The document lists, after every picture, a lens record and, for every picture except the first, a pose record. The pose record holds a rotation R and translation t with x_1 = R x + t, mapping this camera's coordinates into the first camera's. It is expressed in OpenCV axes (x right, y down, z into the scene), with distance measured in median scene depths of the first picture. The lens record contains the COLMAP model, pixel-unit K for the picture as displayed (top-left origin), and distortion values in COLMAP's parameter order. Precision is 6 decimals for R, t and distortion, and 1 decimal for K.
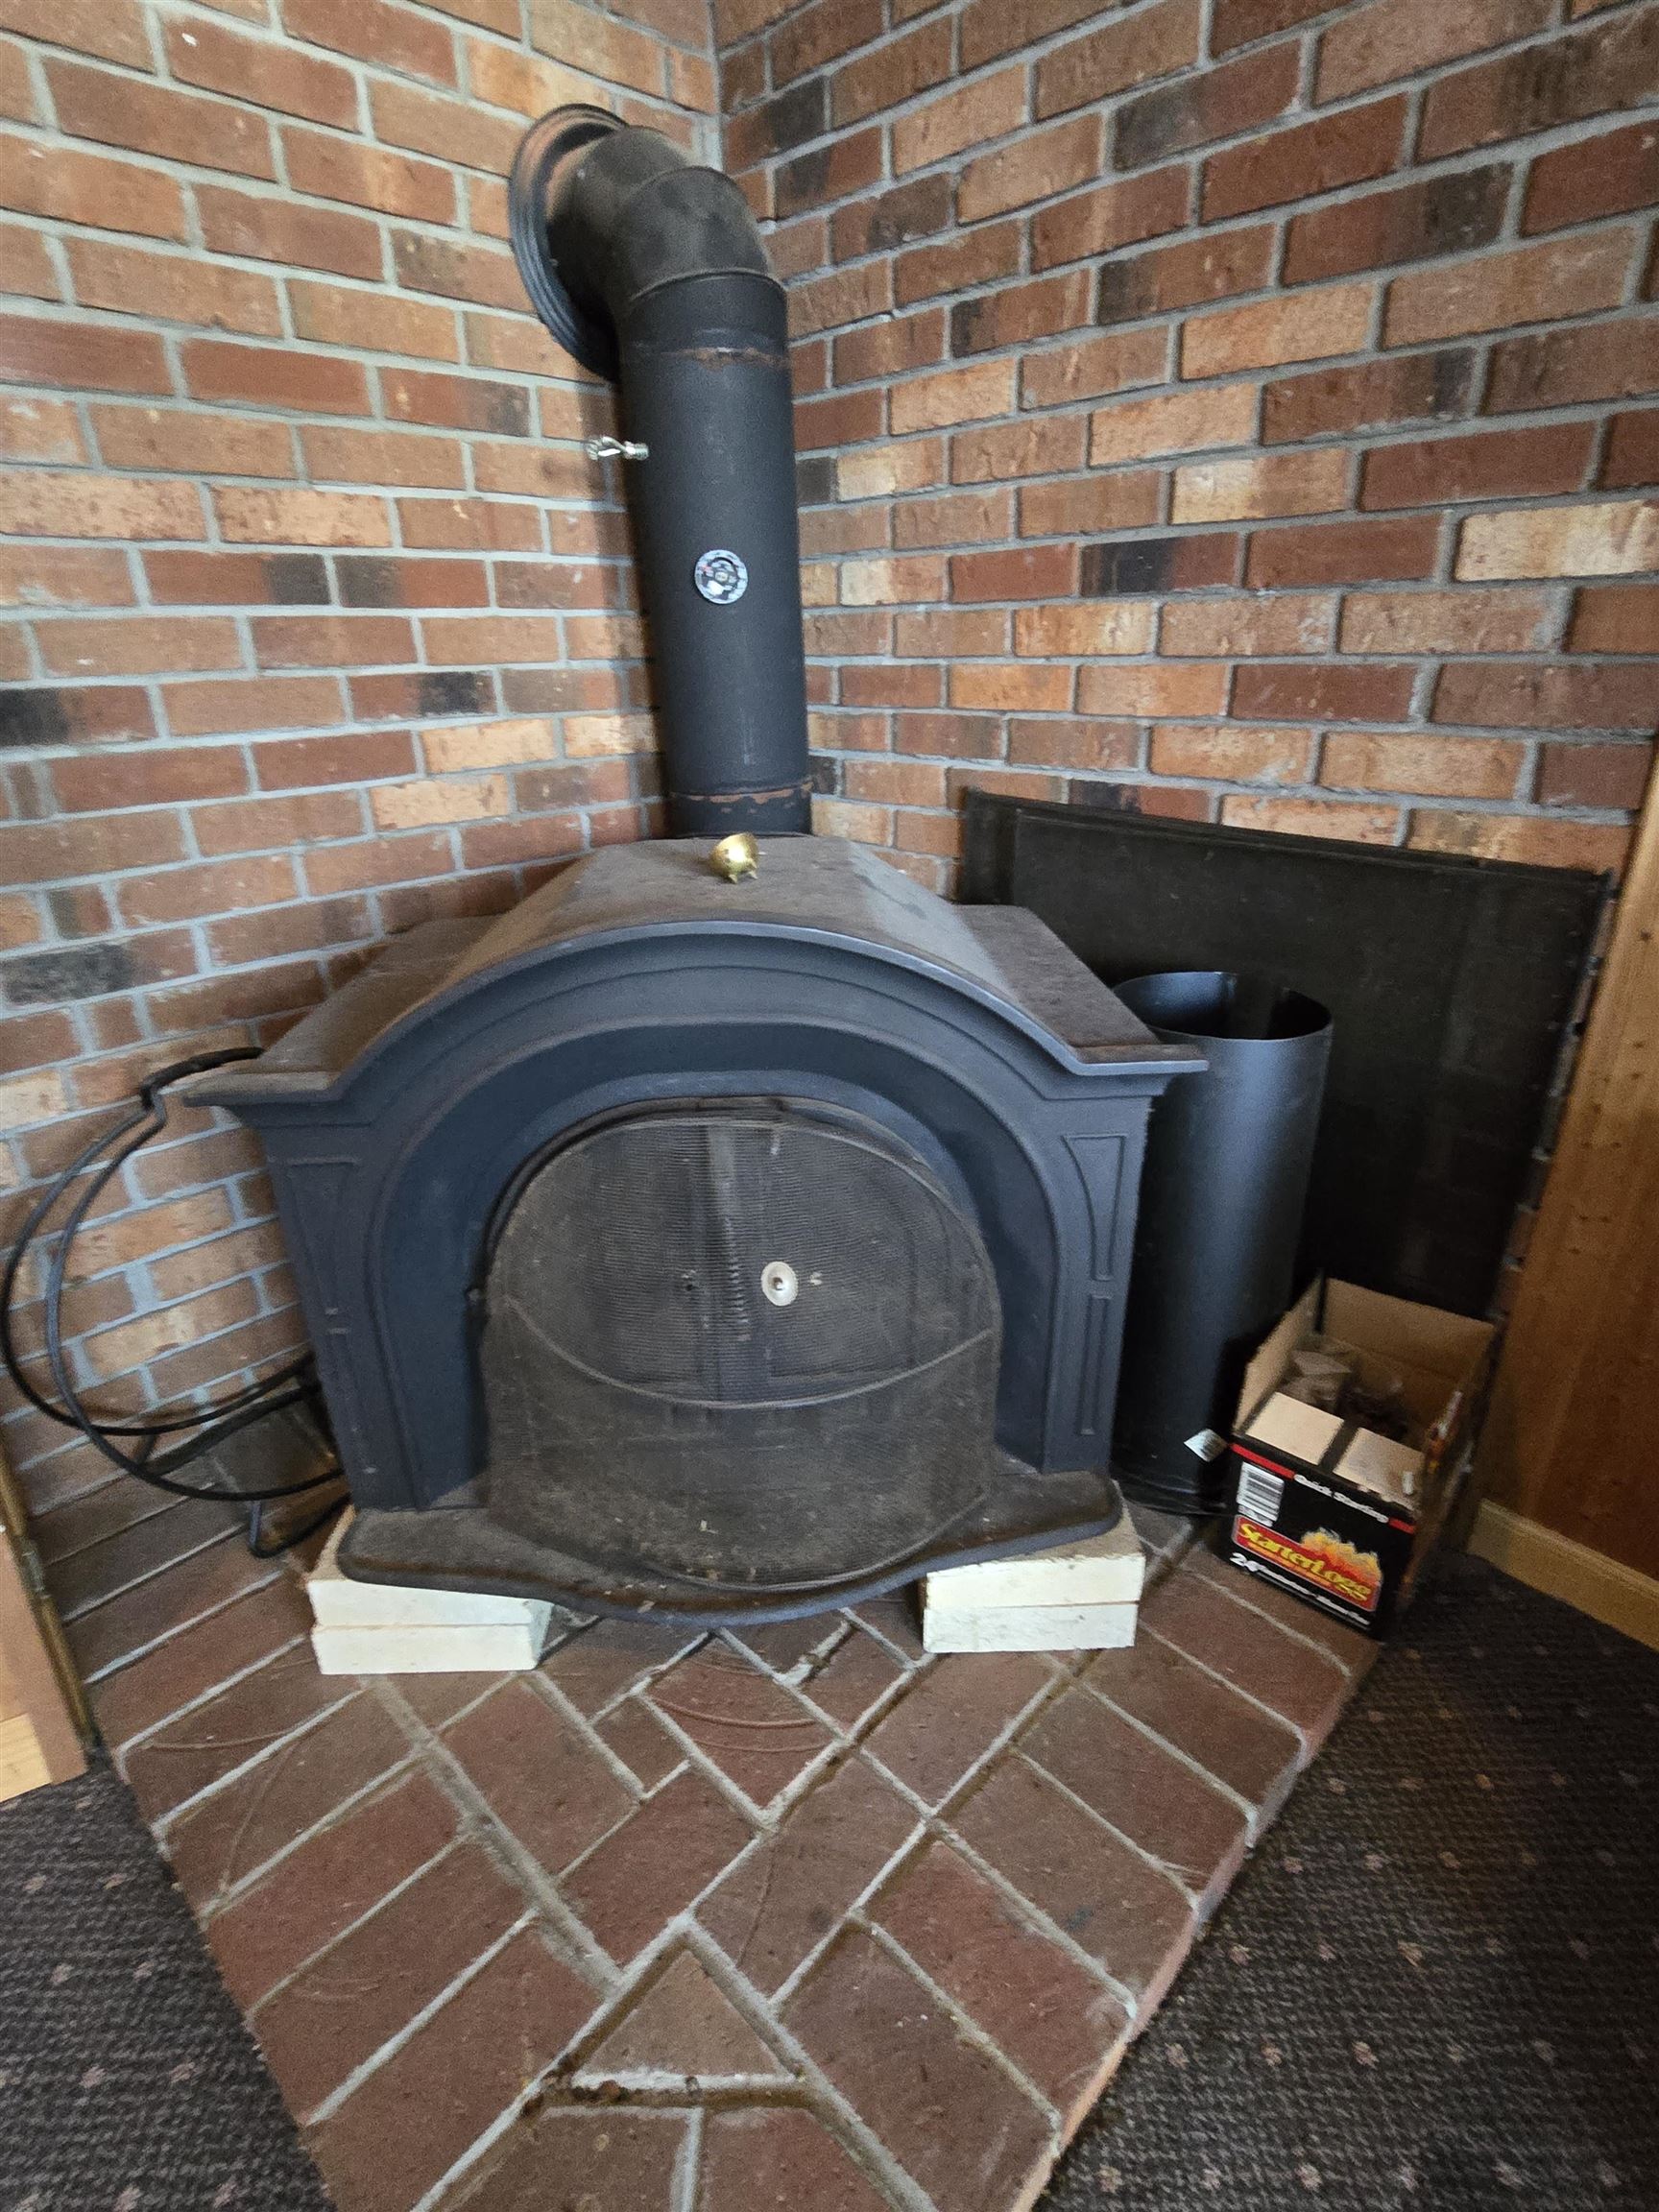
lens RADIAL K [[1066.8, 0, 832.8], [0, 1066.8, 1103.4], [0, 0, 1]] dist [-0.000555, -0.000829]
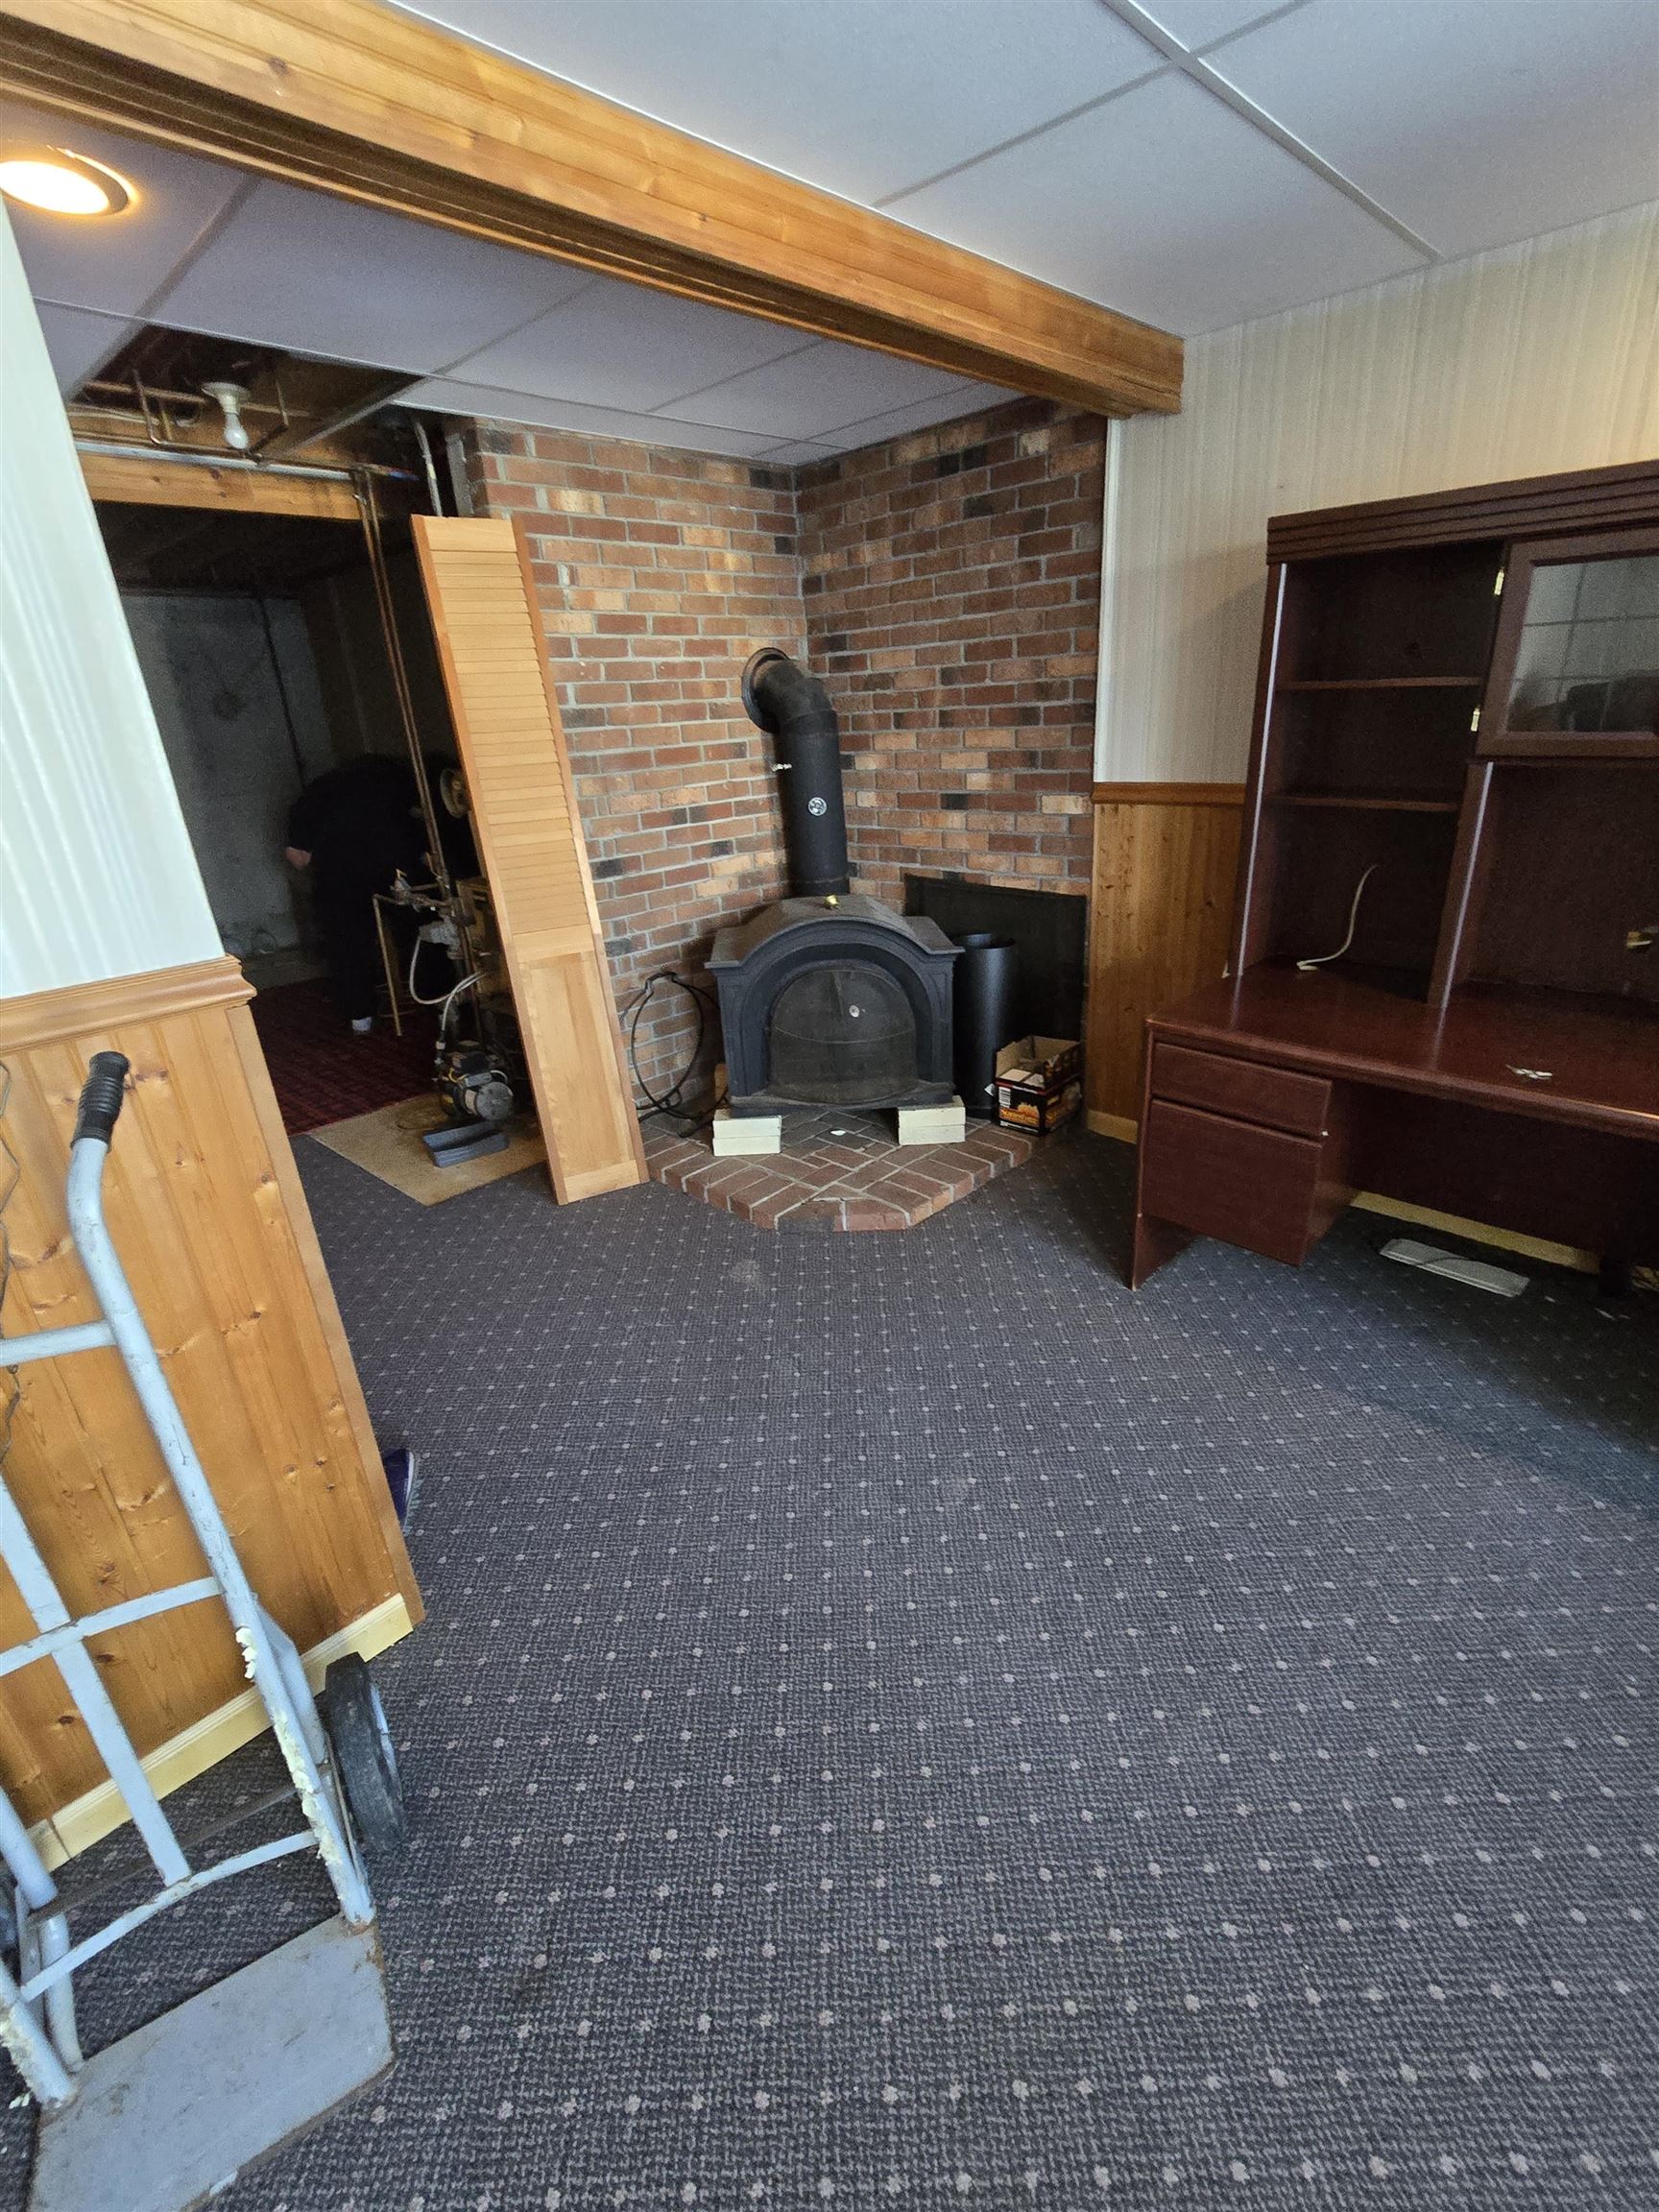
lens RADIAL K [[983.3, 0, 830.4], [0, 983.3, 1106.7], [0, 0, 1]] dist [-0.000124, 0.000004]
pose [[0.999266, -0.037493, -0.007890, -0.085459], [0.037275, 0.998963, -0.026159, 0.420440], [0.008863, 0.025846, 0.999627, -1.767931]]
